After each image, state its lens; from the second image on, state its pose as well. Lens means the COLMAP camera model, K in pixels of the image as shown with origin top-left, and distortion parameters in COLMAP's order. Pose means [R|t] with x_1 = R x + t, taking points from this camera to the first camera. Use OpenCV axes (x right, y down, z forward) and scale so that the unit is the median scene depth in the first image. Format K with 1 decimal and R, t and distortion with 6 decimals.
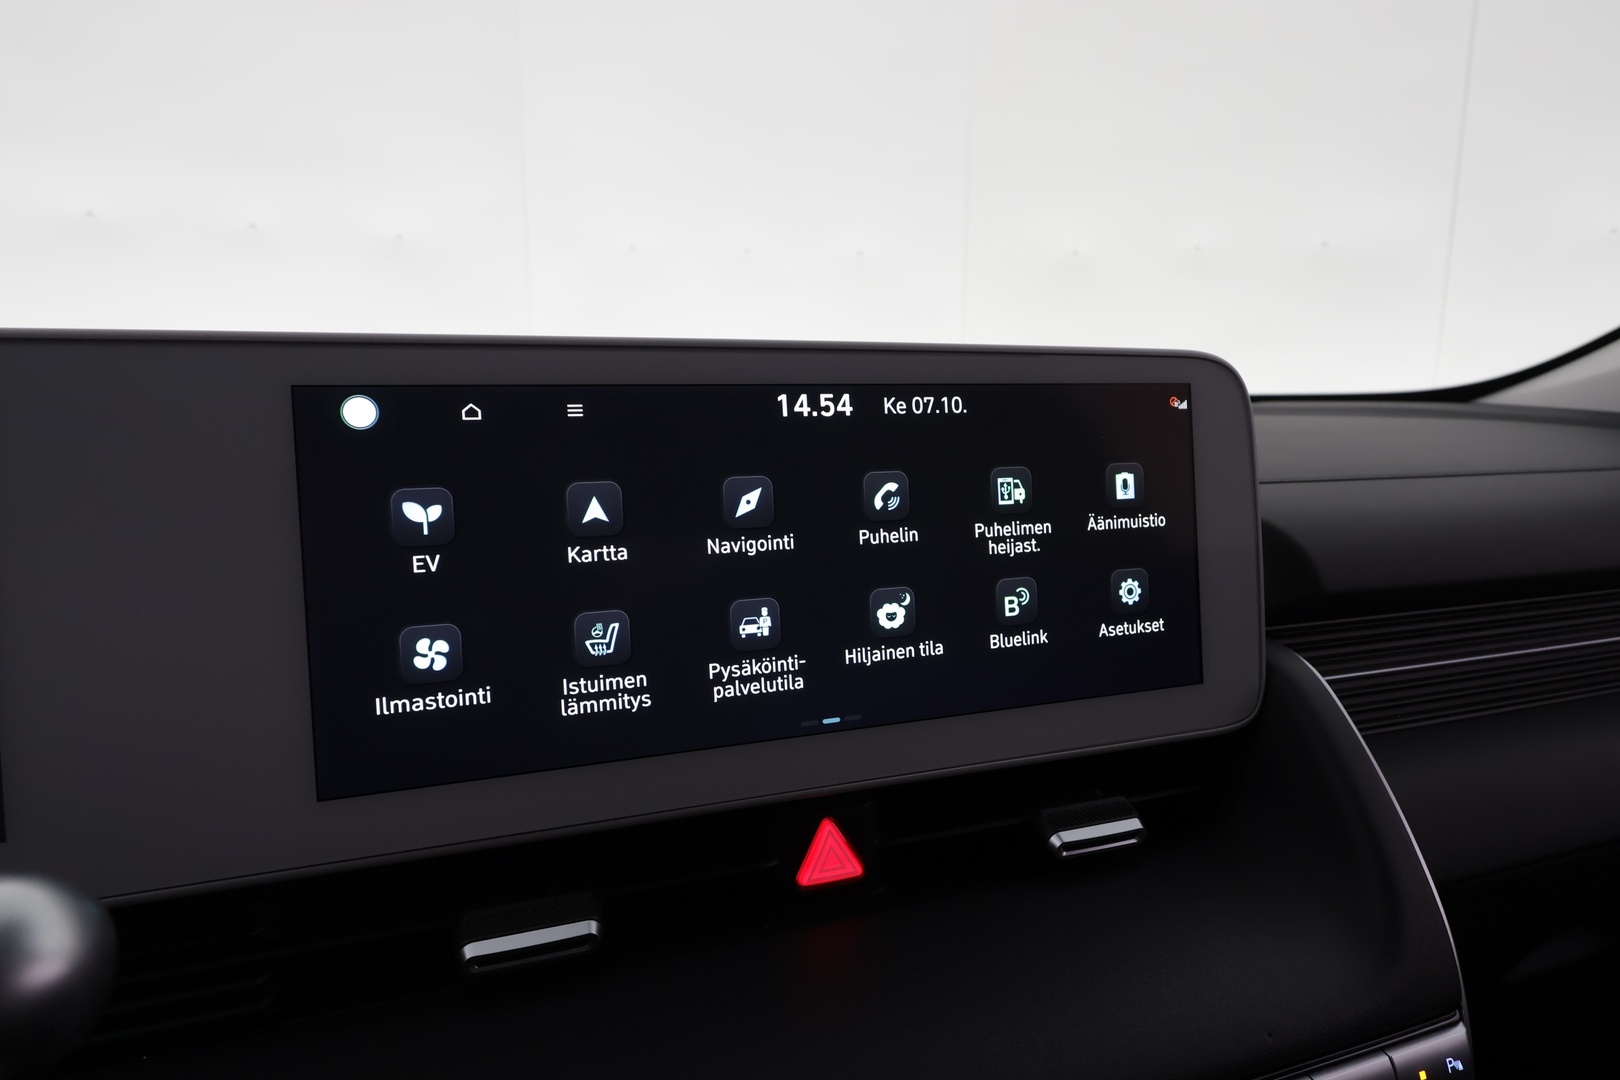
lens RADIAL K [[937.8, 0, 820.8], [0, 937.8, 517.2], [0, 0, 1]] dist [-0.000789, 0.000298]
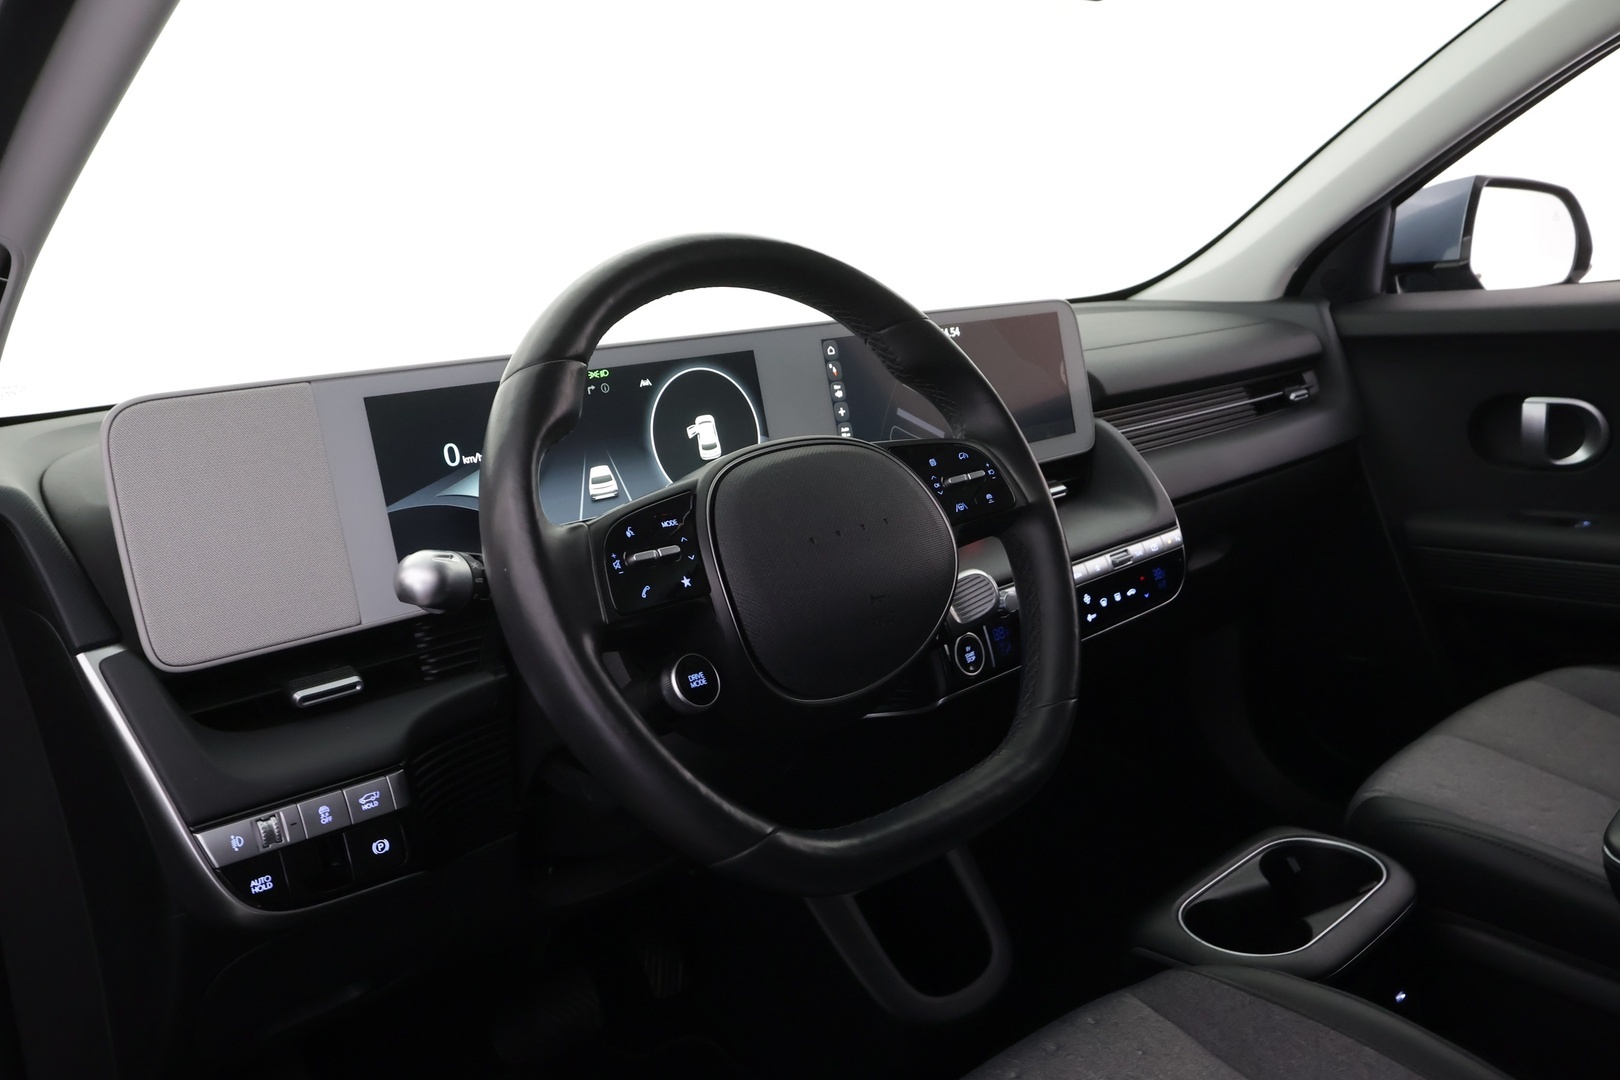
lens RADIAL K [[1296.3, 0, 815.9], [0, 1296.3, 530.9], [0, 0, 1]] dist [-0.003321, -0.002317]
pose [[0.914098, -0.141771, 0.379901, -1.729316], [0.127642, 0.989864, 0.062272, 0.148493], [-0.384879, -0.008431, 0.922929, -2.104080]]
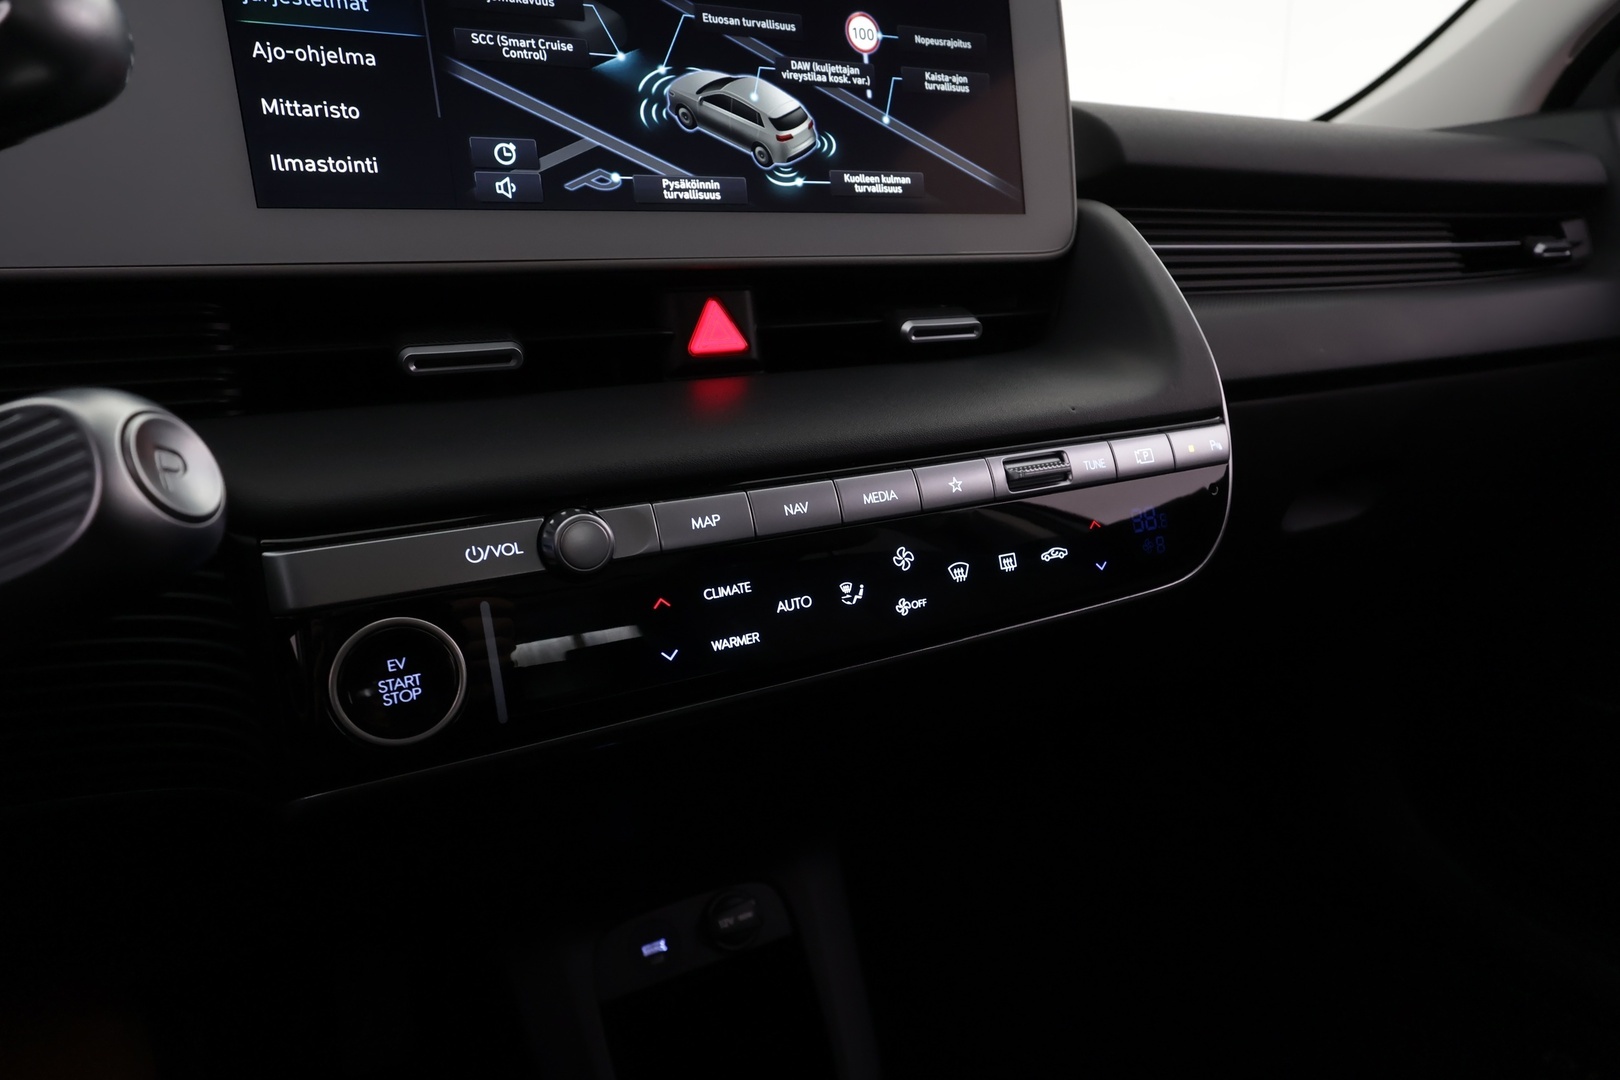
lens RADIAL K [[937.8, 0, 812.4], [0, 937.8, 537.2], [0, 0, 1]] dist [-0.000789, 0.000298]
pose [[0.991185, -0.067147, 0.114210, -0.022617], [0.056504, 0.993967, 0.094006, 0.508098], [-0.119833, -0.086724, 0.988999, -0.190992]]
